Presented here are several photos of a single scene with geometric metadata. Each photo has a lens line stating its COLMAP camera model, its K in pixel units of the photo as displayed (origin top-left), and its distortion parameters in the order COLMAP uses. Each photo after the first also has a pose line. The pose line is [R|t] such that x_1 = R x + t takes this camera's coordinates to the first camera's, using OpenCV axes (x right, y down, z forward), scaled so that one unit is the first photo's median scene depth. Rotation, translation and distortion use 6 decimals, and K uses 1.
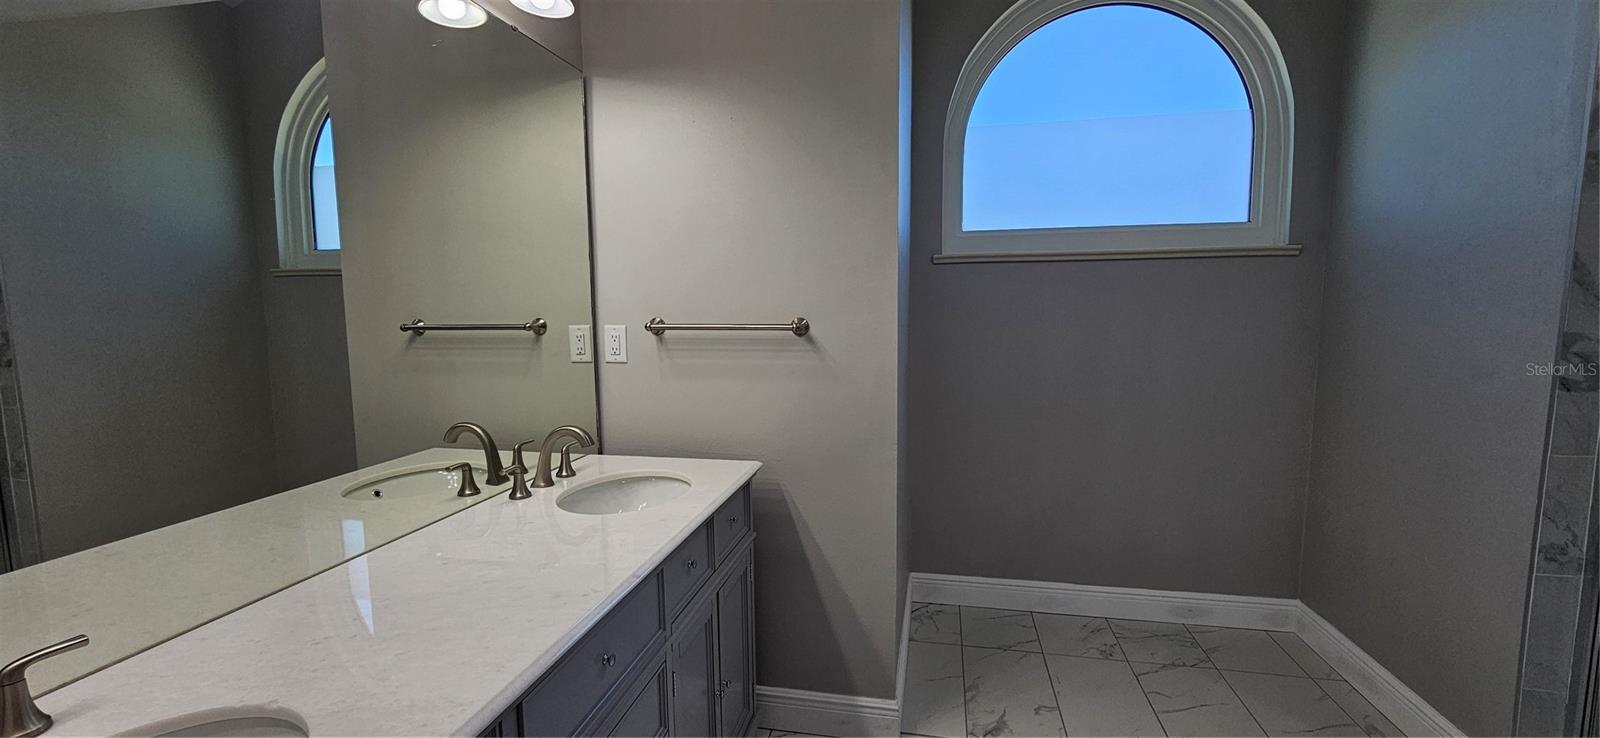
lens RADIAL K [[661.9, 0, 795.7], [0, 661.9, 375.8], [0, 0, 1]] dist [-0.000351, 0.001278]
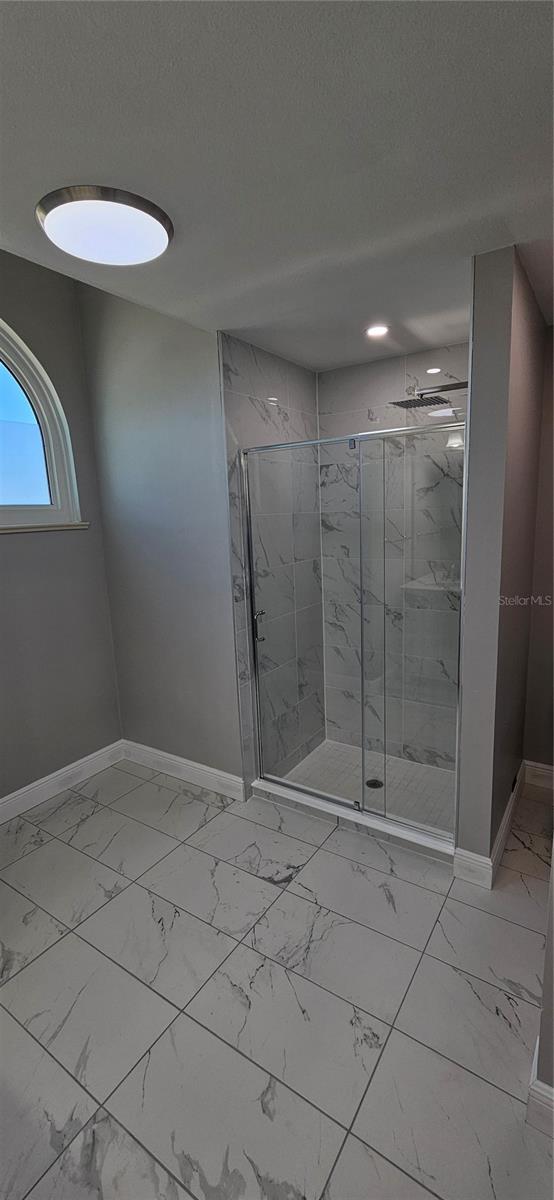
lens RADIAL K [[496.4, 0, 283.0], [0, 496.4, 602.9], [0, 0, 1]] dist [-0.000351, 0.001278]
pose [[0.362056, -0.174698, 0.915640, -0.209227], [0.134167, 0.981820, 0.134273, -0.134025], [-0.922450, 0.074235, 0.378912, 0.190988]]
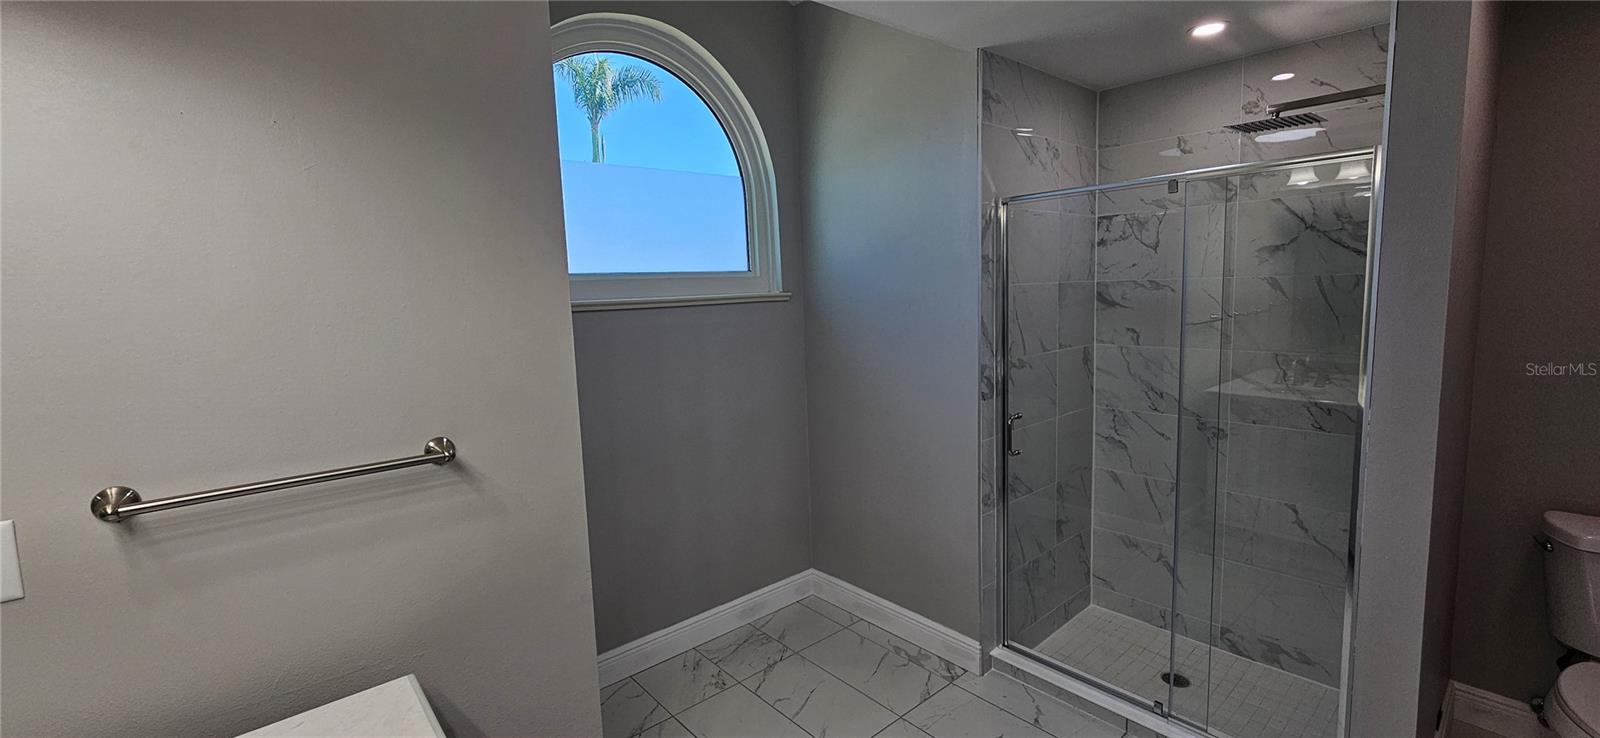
lens RADIAL K [[661.9, 0, 799.9], [0, 661.9, 361.1], [0, 0, 1]] dist [-0.000351, 0.001278]
pose [[0.598877, -0.102688, 0.794230, -0.294507], [0.114084, 0.992570, 0.042309, -0.148933], [-0.792674, 0.065271, 0.606142, 0.288218]]
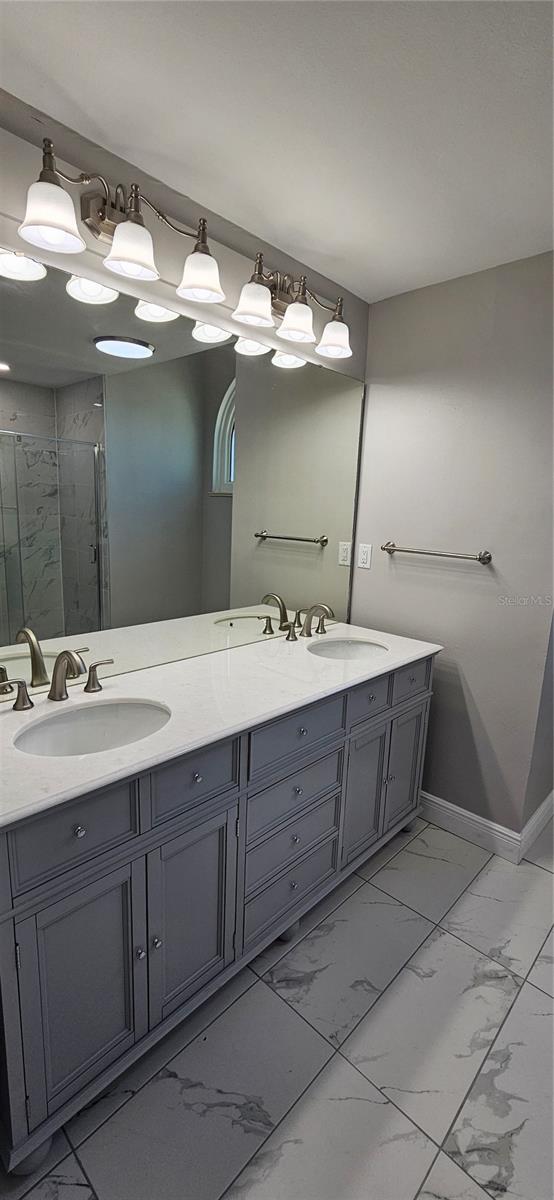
lens RADIAL K [[496.4, 0, 278.2], [0, 496.4, 601.3], [0, 0, 1]] dist [-0.000351, 0.001278]
pose [[0.850830, 0.142036, -0.505880, 0.176115], [-0.106392, 0.989398, 0.098856, -0.038961], [0.514558, -0.030288, 0.856921, -0.132824]]
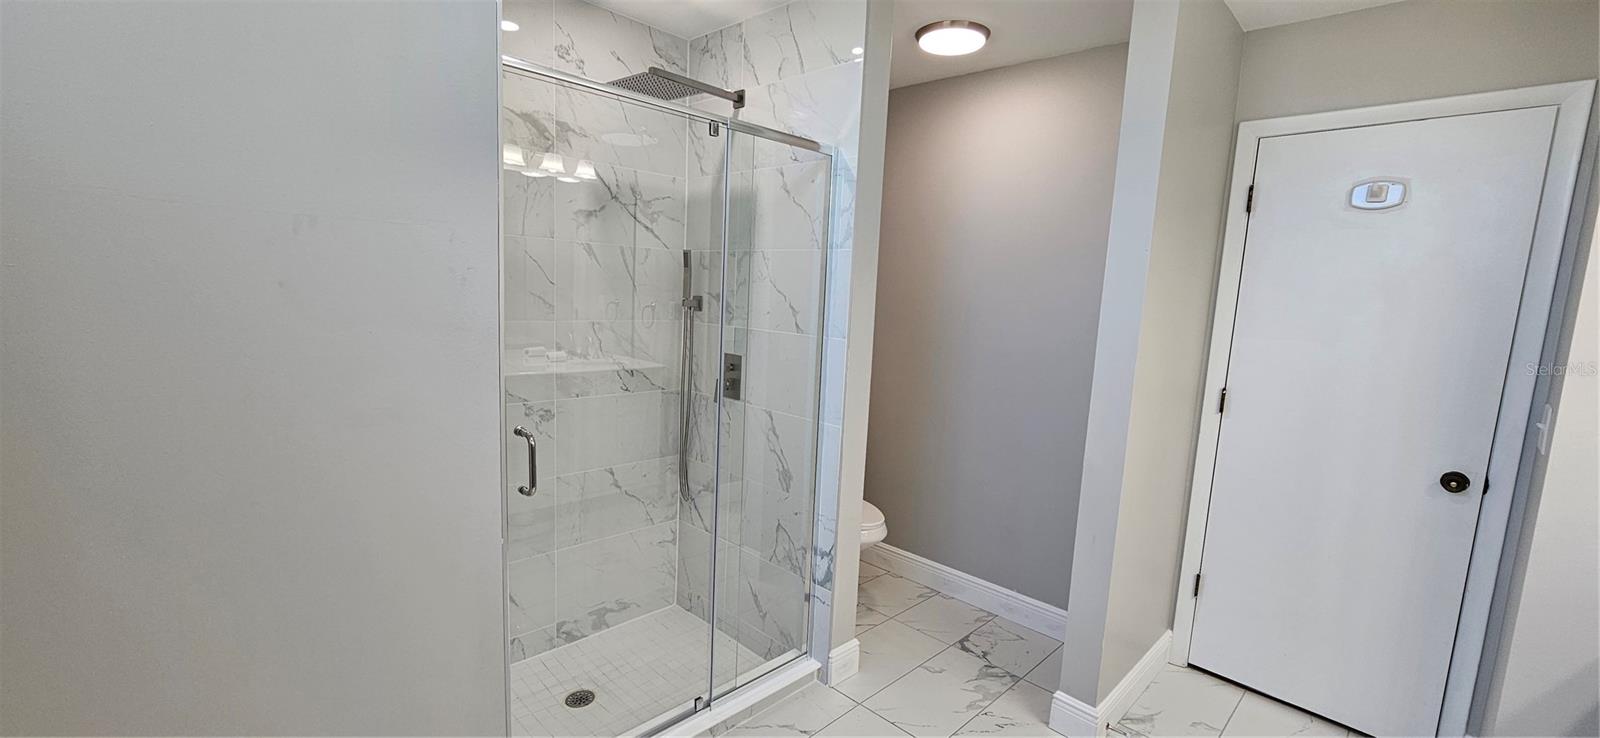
lens RADIAL K [[661.9, 0, 805.3], [0, 661.9, 374.8], [0, 0, 1]] dist [-0.000351, 0.001278]
pose [[-0.845542, -0.101220, 0.524226, 0.252984], [0.019093, 0.975504, 0.219151, -0.174582], [-0.533567, 0.195311, -0.822897, 1.161702]]
